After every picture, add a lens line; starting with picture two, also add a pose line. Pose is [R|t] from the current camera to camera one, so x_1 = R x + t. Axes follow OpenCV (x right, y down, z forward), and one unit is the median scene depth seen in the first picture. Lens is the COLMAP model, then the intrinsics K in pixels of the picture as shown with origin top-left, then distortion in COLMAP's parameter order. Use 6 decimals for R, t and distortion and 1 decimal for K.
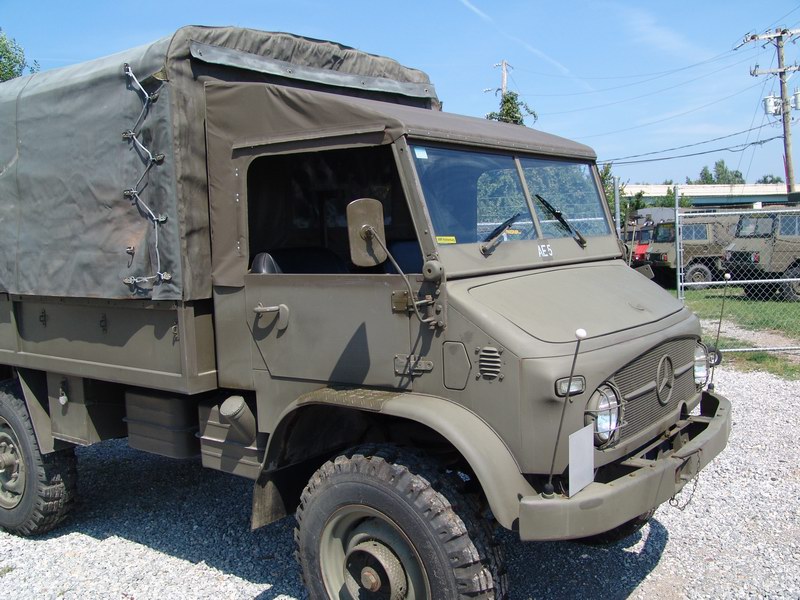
lens RADIAL K [[783.4, 0, 387.9], [0, 783.4, 303.1], [0, 0, 1]] dist [-0.040724, 0.000000]
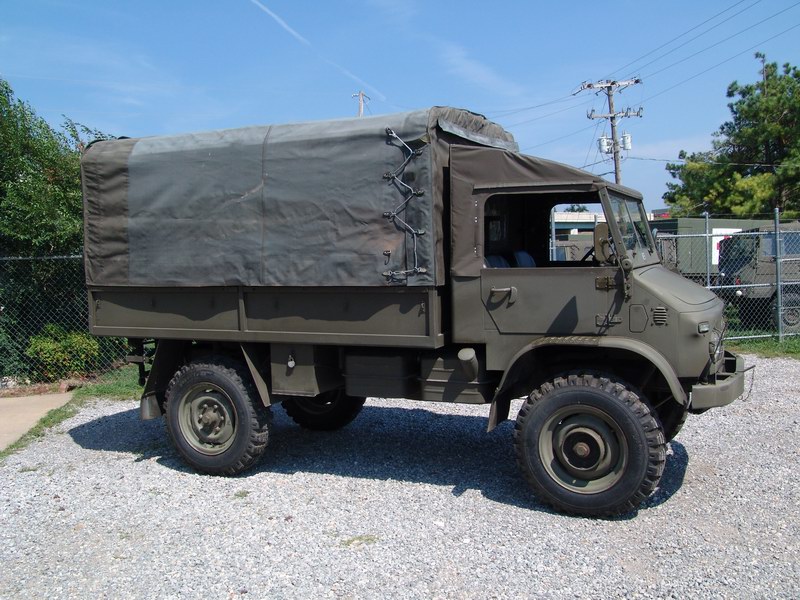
lens RADIAL K [[783.4, 0, 396.6], [0, 783.4, 301.3], [0, 0, 1]] dist [-0.040724, 0.000000]
pose [[0.972587, -0.003367, 0.232516, -0.688326], [0.010392, 0.999526, -0.028994, 0.070319], [-0.232308, 0.030616, 0.972160, -0.467791]]
